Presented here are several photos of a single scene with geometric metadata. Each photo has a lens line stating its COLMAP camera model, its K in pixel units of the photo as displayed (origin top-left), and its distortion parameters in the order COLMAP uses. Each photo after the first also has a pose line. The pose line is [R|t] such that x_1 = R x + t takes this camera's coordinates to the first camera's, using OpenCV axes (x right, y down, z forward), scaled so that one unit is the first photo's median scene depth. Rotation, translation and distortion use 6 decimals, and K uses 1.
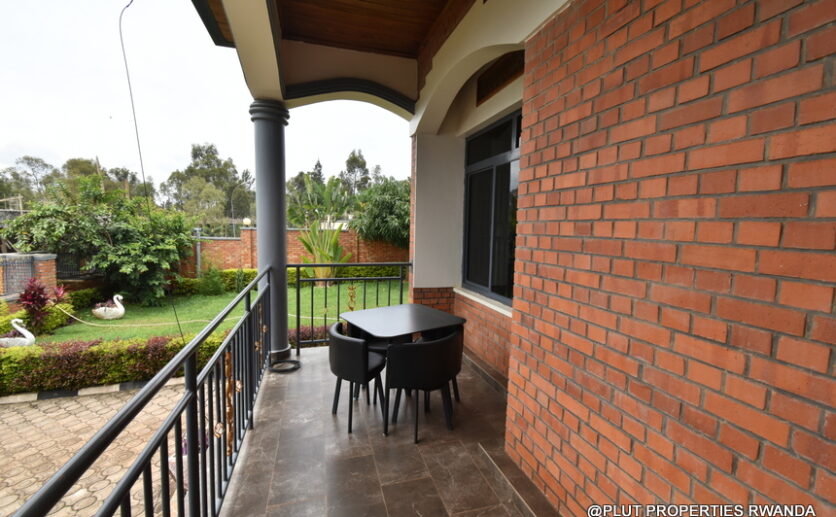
lens RADIAL K [[365.5, 0, 419.7], [0, 365.5, 257.6], [0, 0, 1]] dist [0.002241, 0.000156]
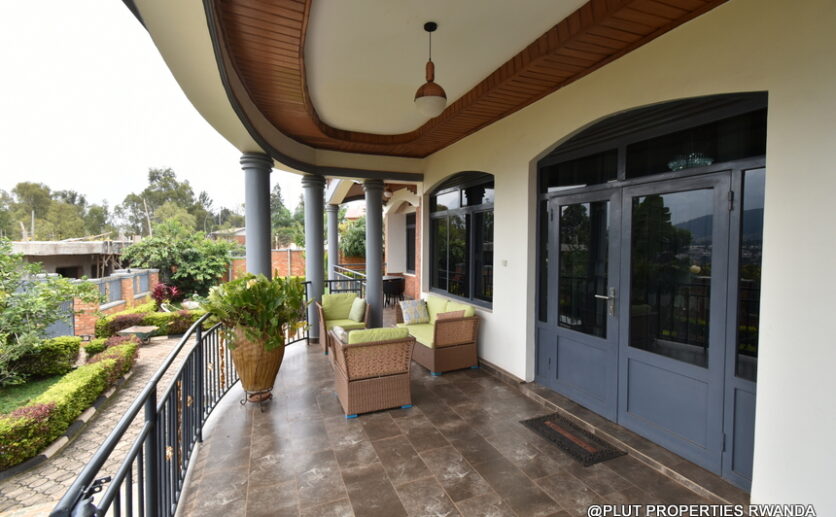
lens RADIAL K [[365.5, 0, 420.6], [0, 365.5, 255.2], [0, 0, 1]] dist [0.002241, 0.000156]
pose [[0.992045, -0.023210, 0.123722, -0.006859], [0.029528, 0.998338, -0.049482, 0.006338], [-0.122368, 0.052742, 0.991082, -0.108061]]
